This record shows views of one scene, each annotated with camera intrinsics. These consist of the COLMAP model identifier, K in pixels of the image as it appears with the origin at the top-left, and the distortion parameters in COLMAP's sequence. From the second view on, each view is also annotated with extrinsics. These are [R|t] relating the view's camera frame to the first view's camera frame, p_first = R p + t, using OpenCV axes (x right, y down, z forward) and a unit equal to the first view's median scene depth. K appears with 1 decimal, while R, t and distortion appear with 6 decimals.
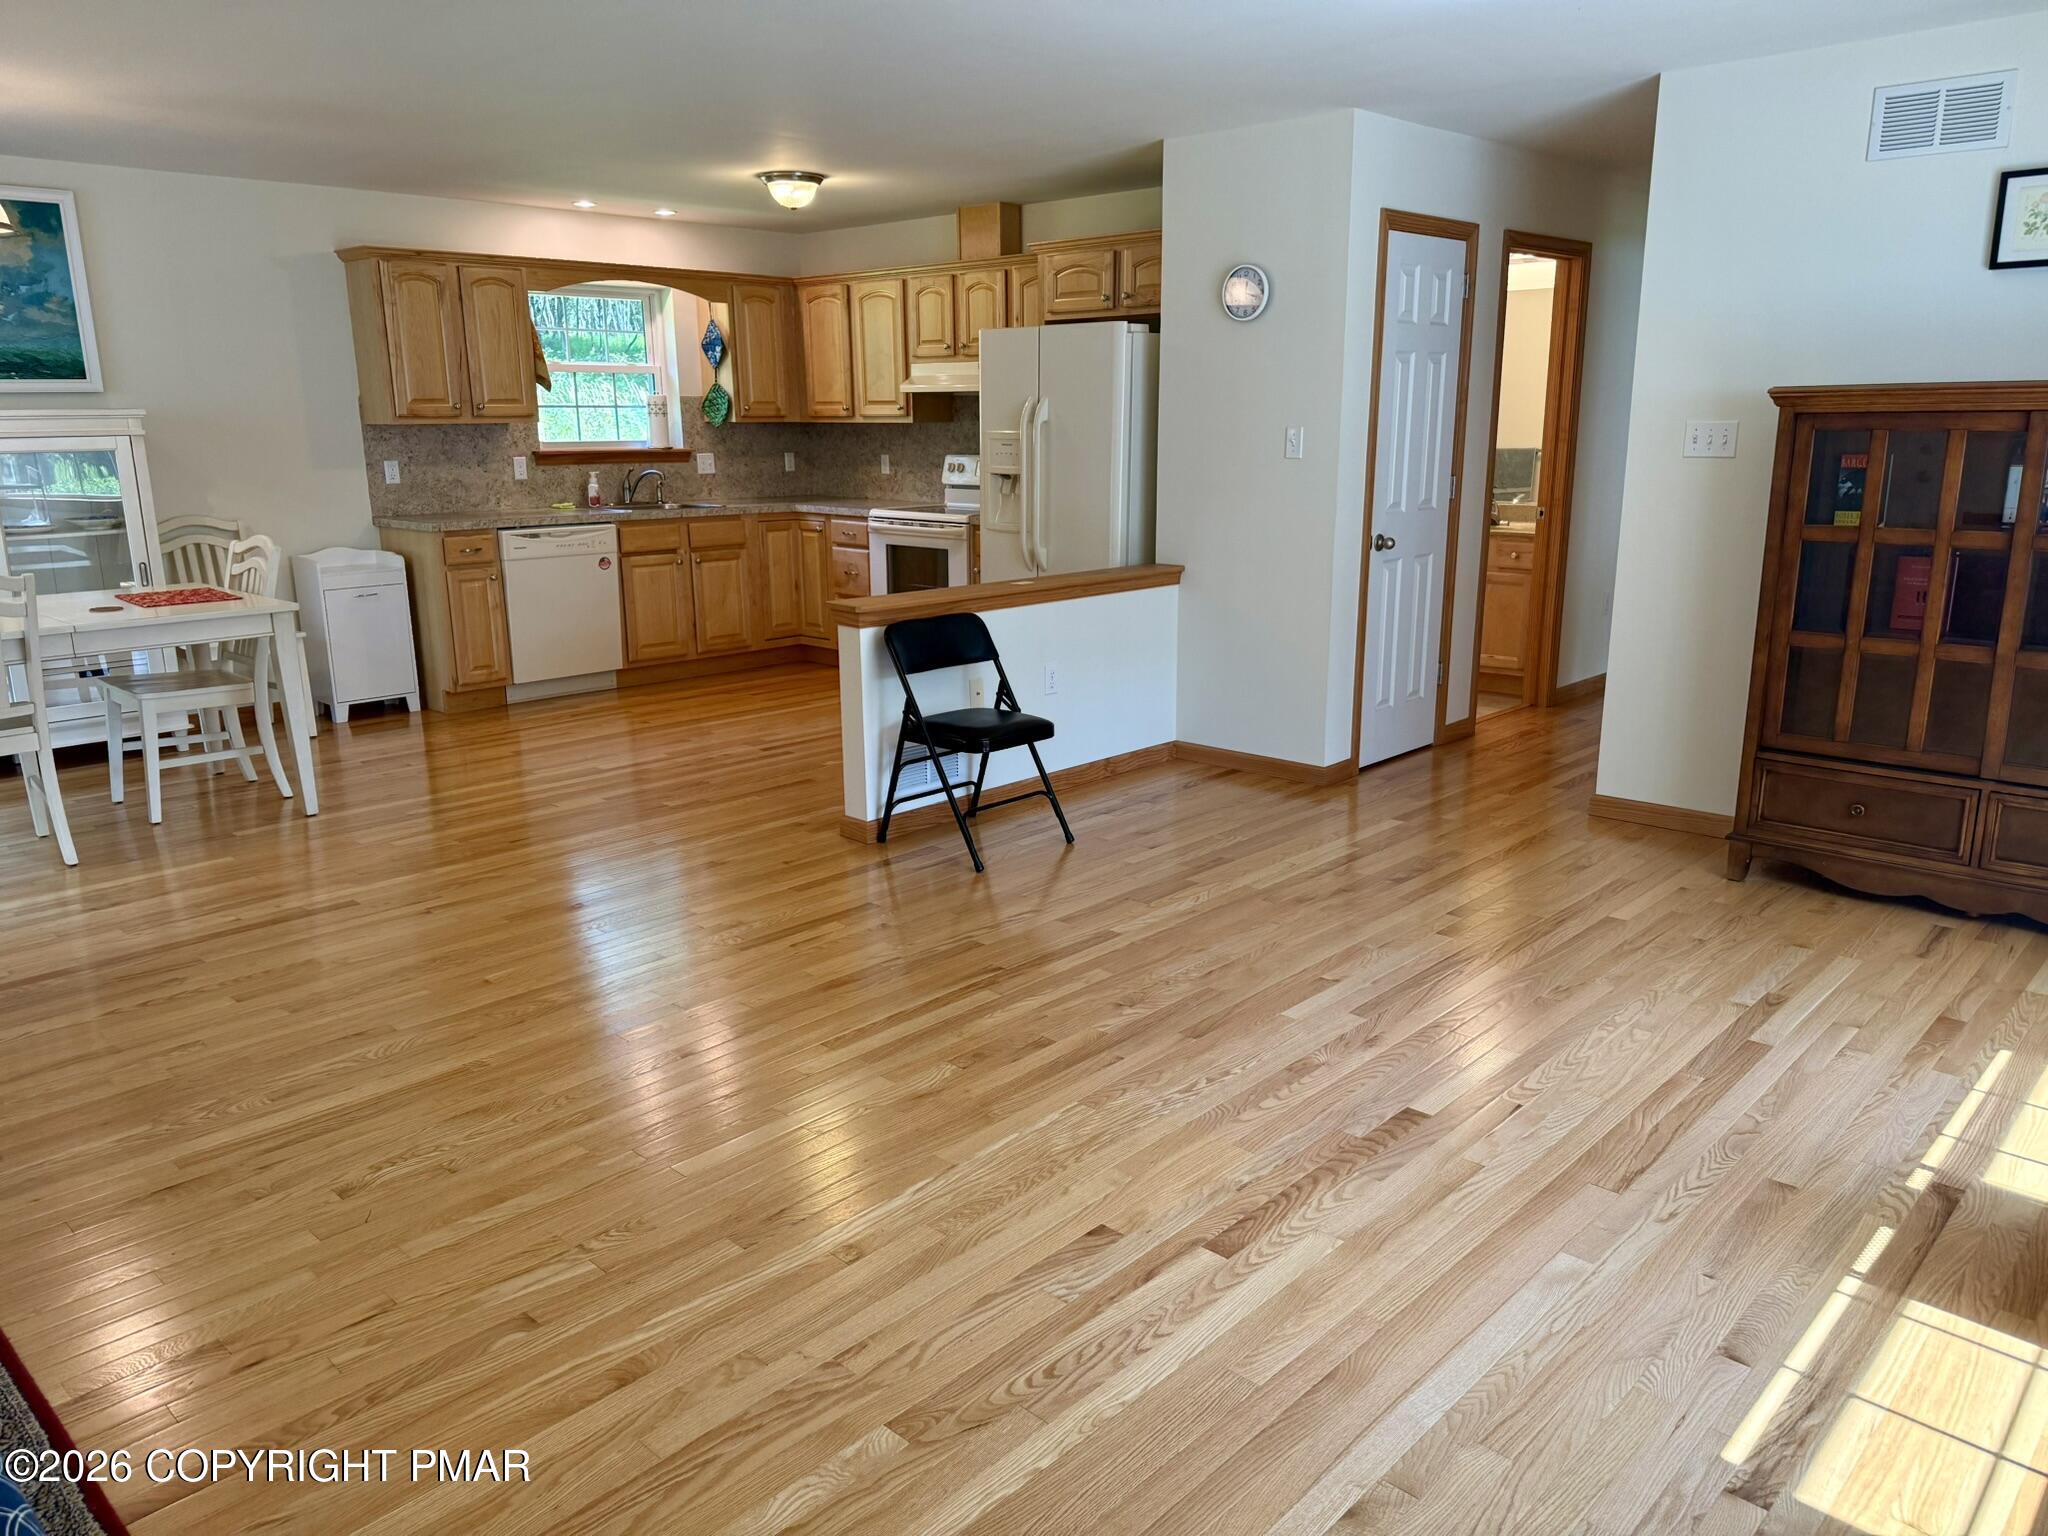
lens RADIAL K [[1436.3, 0, 1030.0], [0, 1436.3, 787.2], [0, 0, 1]] dist [0.069447, -0.083427]
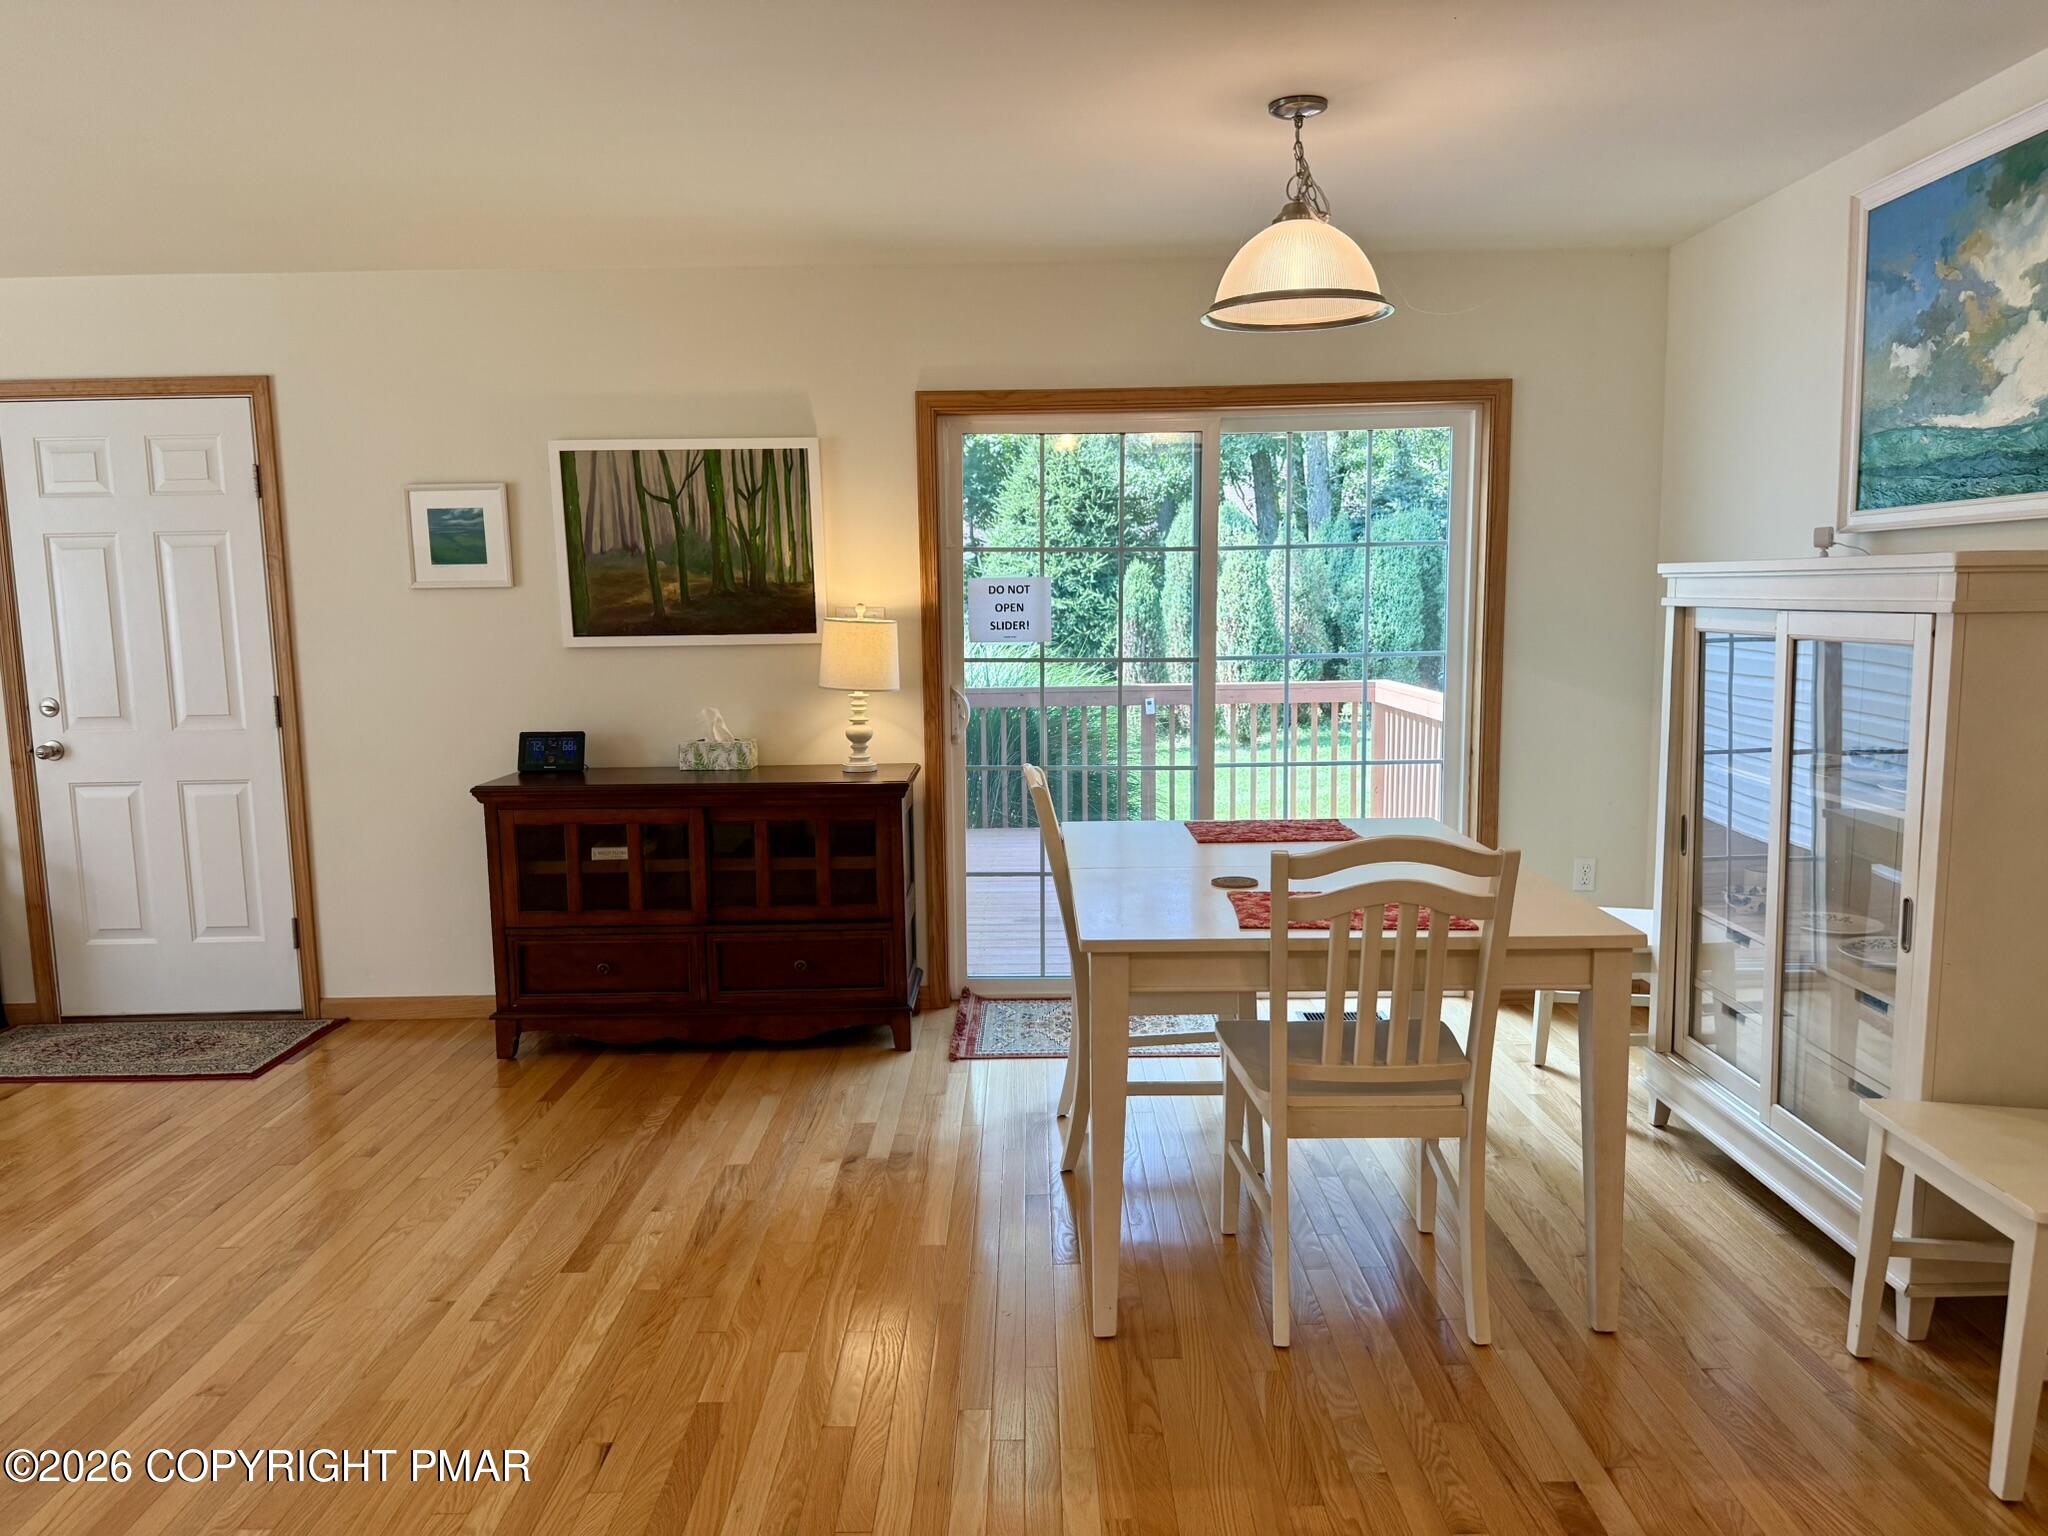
lens RADIAL K [[1436.3, 0, 1030.0], [0, 1436.3, 787.2], [0, 0, 1]] dist [0.069447, -0.083427]
pose [[-0.721125, 0.110011, -0.684015, -0.097740], [-0.155525, 0.936408, 0.314566, -0.218984], [0.675123, 0.333223, -0.658158, 0.853579]]
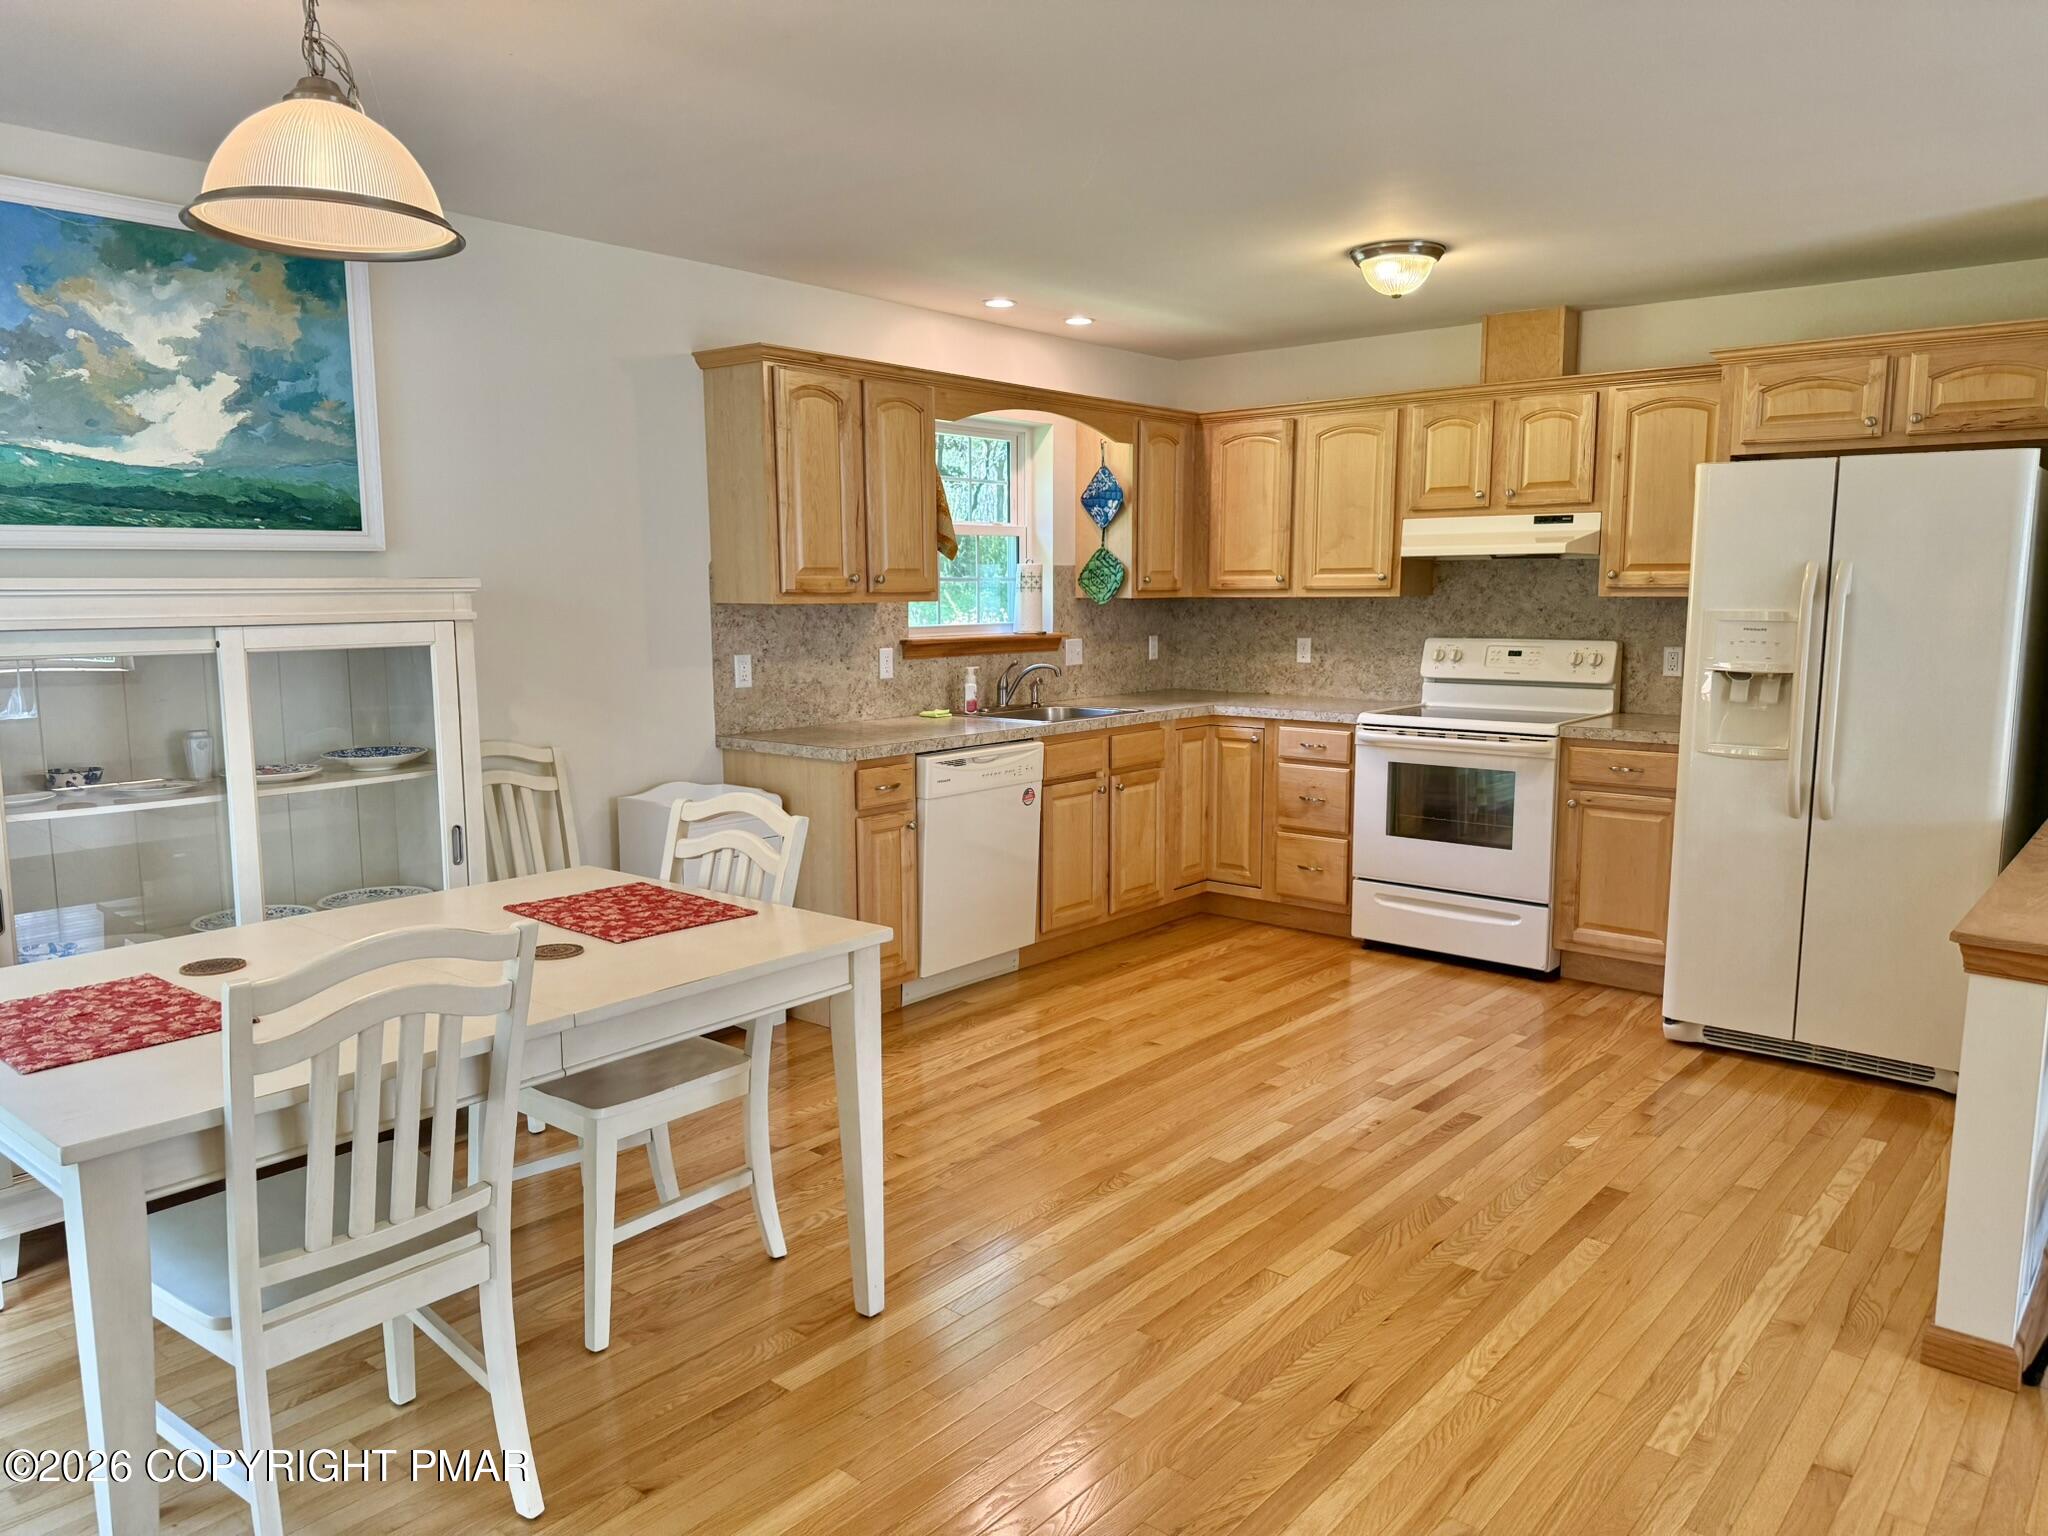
lens RADIAL K [[1428.3, 0, 1024.0], [0, 1428.3, 768.0], [0, 0, 1]] dist [0.082784, -0.086177]
pose [[0.998281, -0.006286, 0.058280, -0.317905], [0.013709, 0.991698, -0.127855, -0.075996], [-0.056992, 0.128434, 0.990079, 0.300419]]
